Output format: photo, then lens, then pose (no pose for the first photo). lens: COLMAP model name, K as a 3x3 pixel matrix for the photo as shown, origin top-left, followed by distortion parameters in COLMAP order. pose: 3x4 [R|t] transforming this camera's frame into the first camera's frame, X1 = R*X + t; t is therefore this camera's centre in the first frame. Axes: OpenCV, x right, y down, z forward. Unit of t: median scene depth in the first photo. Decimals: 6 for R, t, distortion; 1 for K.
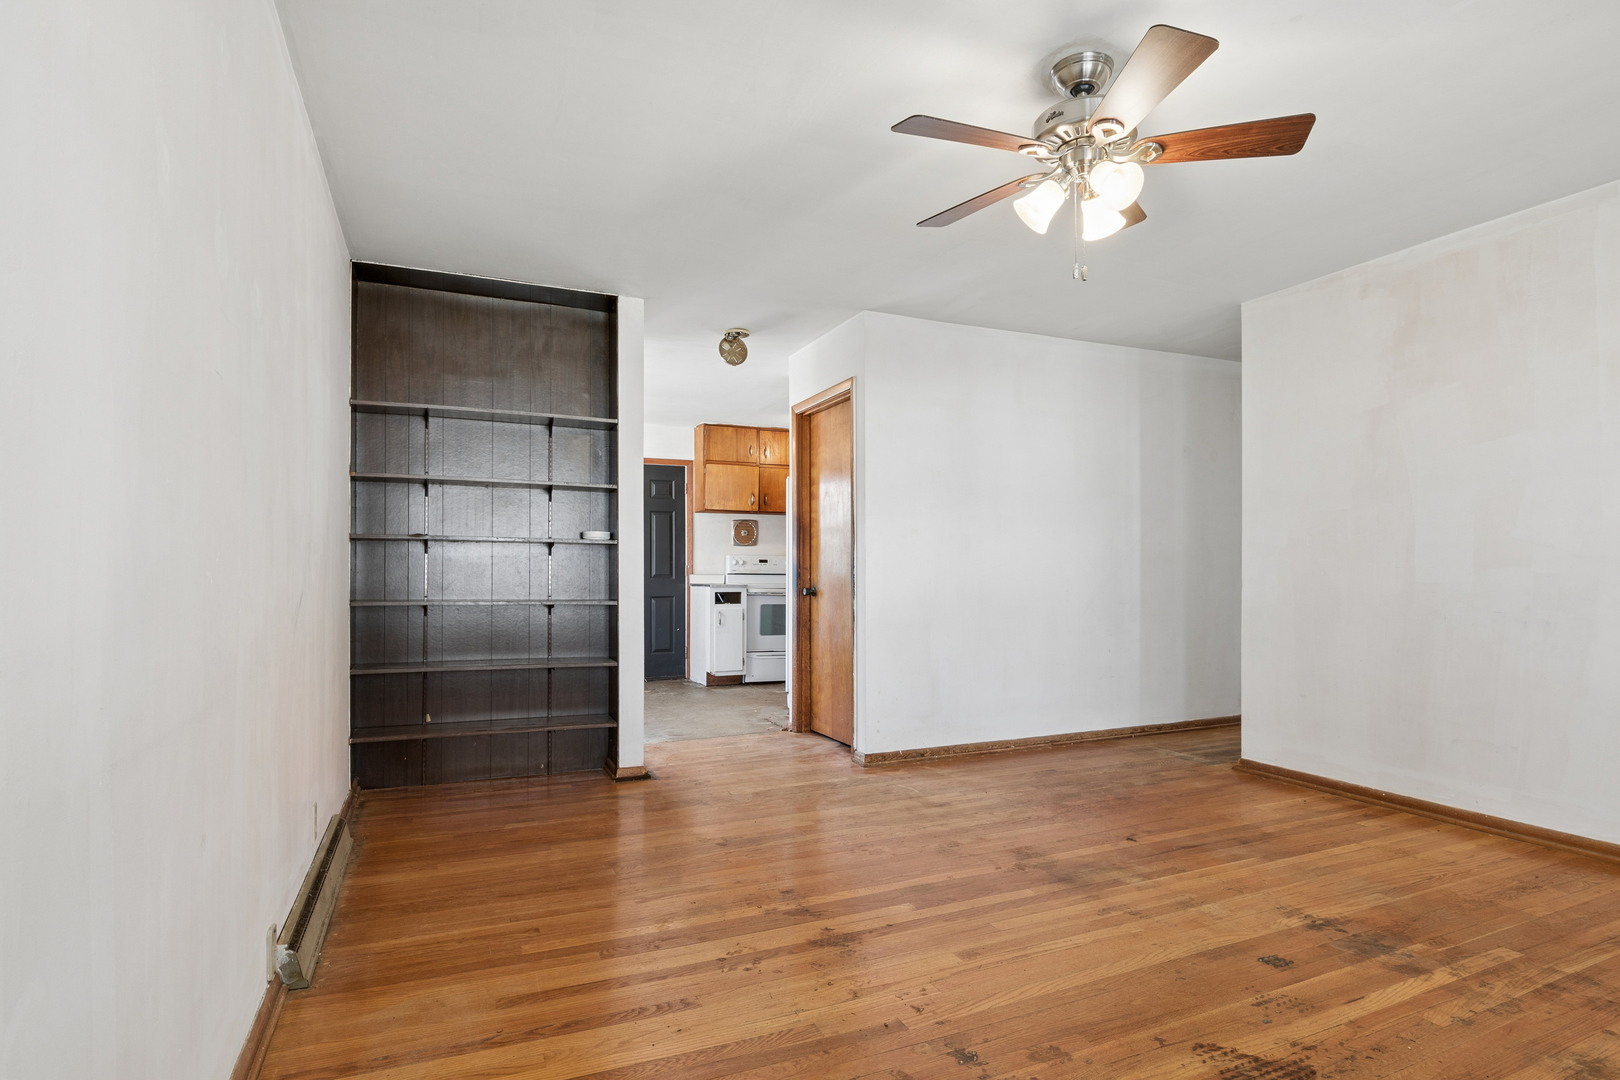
lens RADIAL K [[829.8, 0, 808.4], [0, 829.8, 546.1], [0, 0, 1]] dist [-0.002490, -0.014818]
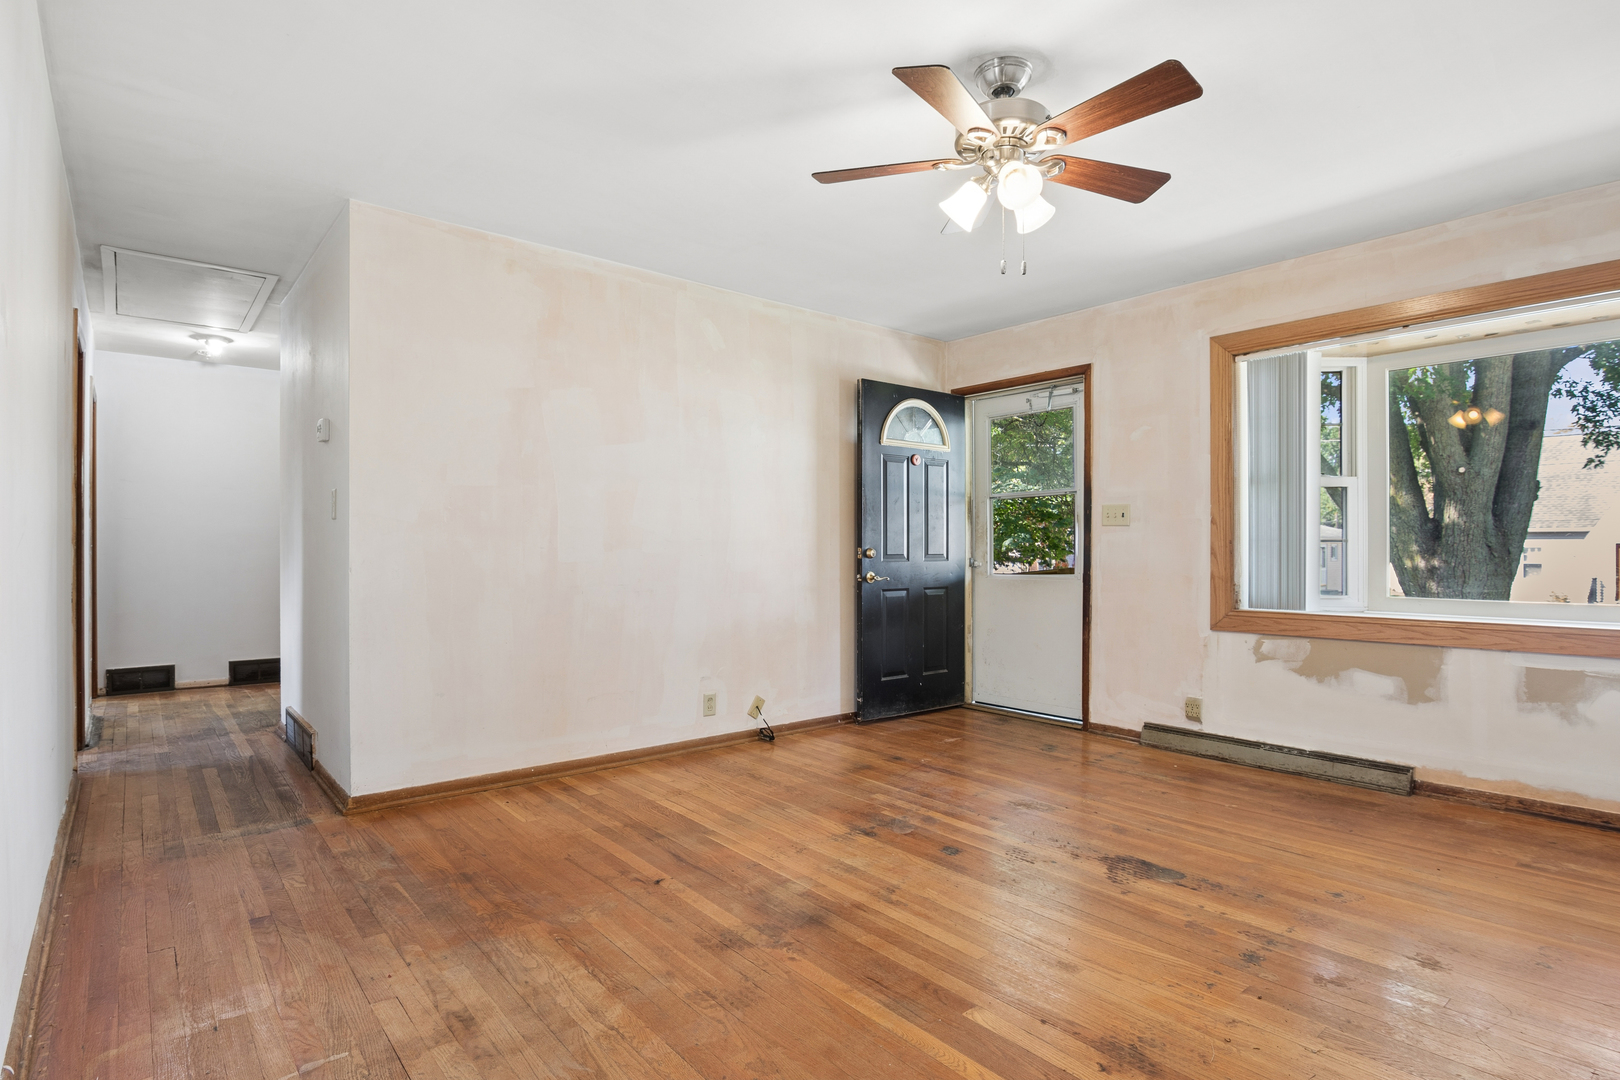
lens RADIAL K [[829.8, 0, 808.4], [0, 829.8, 546.1], [0, 0, 1]] dist [-0.002490, -0.014818]
pose [[-0.275961, 0.005174, 0.961155, -0.490227], [-0.028574, 0.999499, -0.013585, 0.035995], [-0.960744, -0.031213, -0.275675, 1.230796]]
